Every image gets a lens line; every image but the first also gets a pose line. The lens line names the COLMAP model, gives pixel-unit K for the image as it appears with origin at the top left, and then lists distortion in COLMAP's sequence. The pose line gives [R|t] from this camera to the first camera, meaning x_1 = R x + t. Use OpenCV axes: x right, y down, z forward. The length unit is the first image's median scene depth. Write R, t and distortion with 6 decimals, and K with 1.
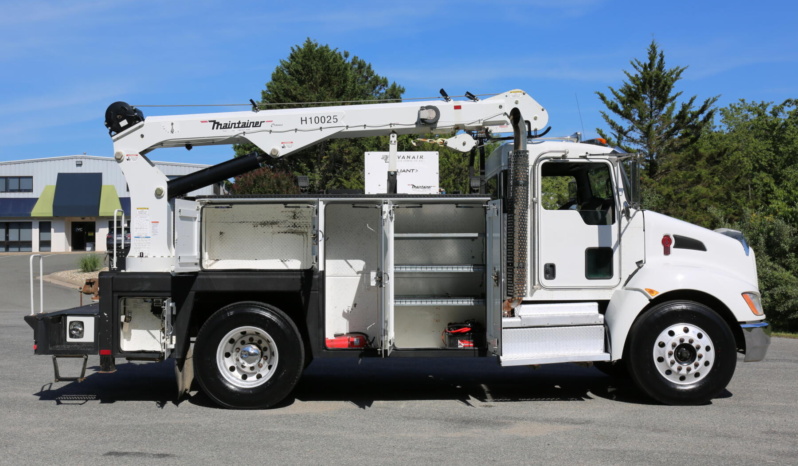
lens RADIAL K [[887.0, 0, 399.0], [0, 887.0, 233.0], [0, 0, 1]] dist [0.006049, 0.014472]
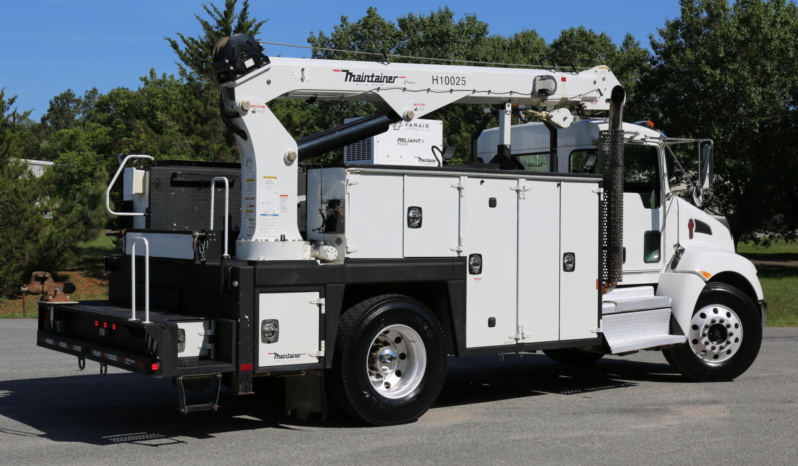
lens RADIAL K [[1120.5, 0, 399.0], [0, 1120.5, 233.0], [0, 0, 1]] dist [0.019067, 0.016137]
pose [[0.805775, 0.003541, 0.592212, -0.768576], [-0.015087, 0.999780, 0.014550, 0.004545], [-0.592030, -0.020659, 0.805651, 0.154482]]
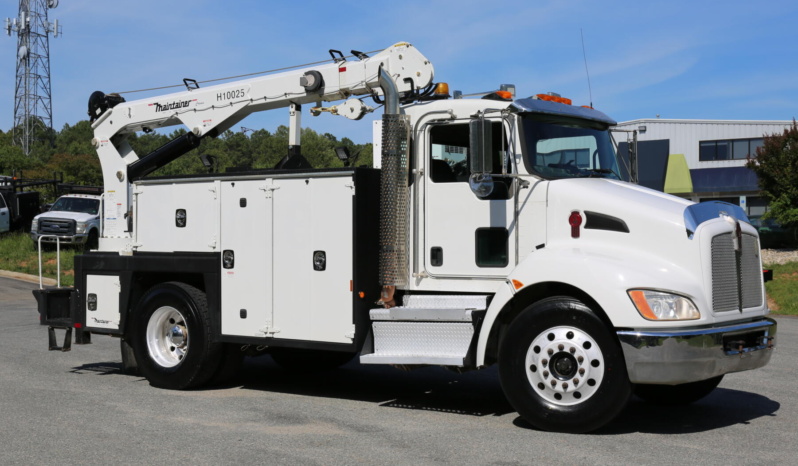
lens RADIAL K [[1158.9, 0, 399.0], [0, 1158.9, 233.0], [0, 0, 1]] dist [0.039466, 0.134159]
pose [[0.792355, 0.000773, -0.610060, 0.818644], [0.009153, 0.999872, 0.013155, 0.006698], [0.609992, -0.016007, 0.792246, 0.115712]]
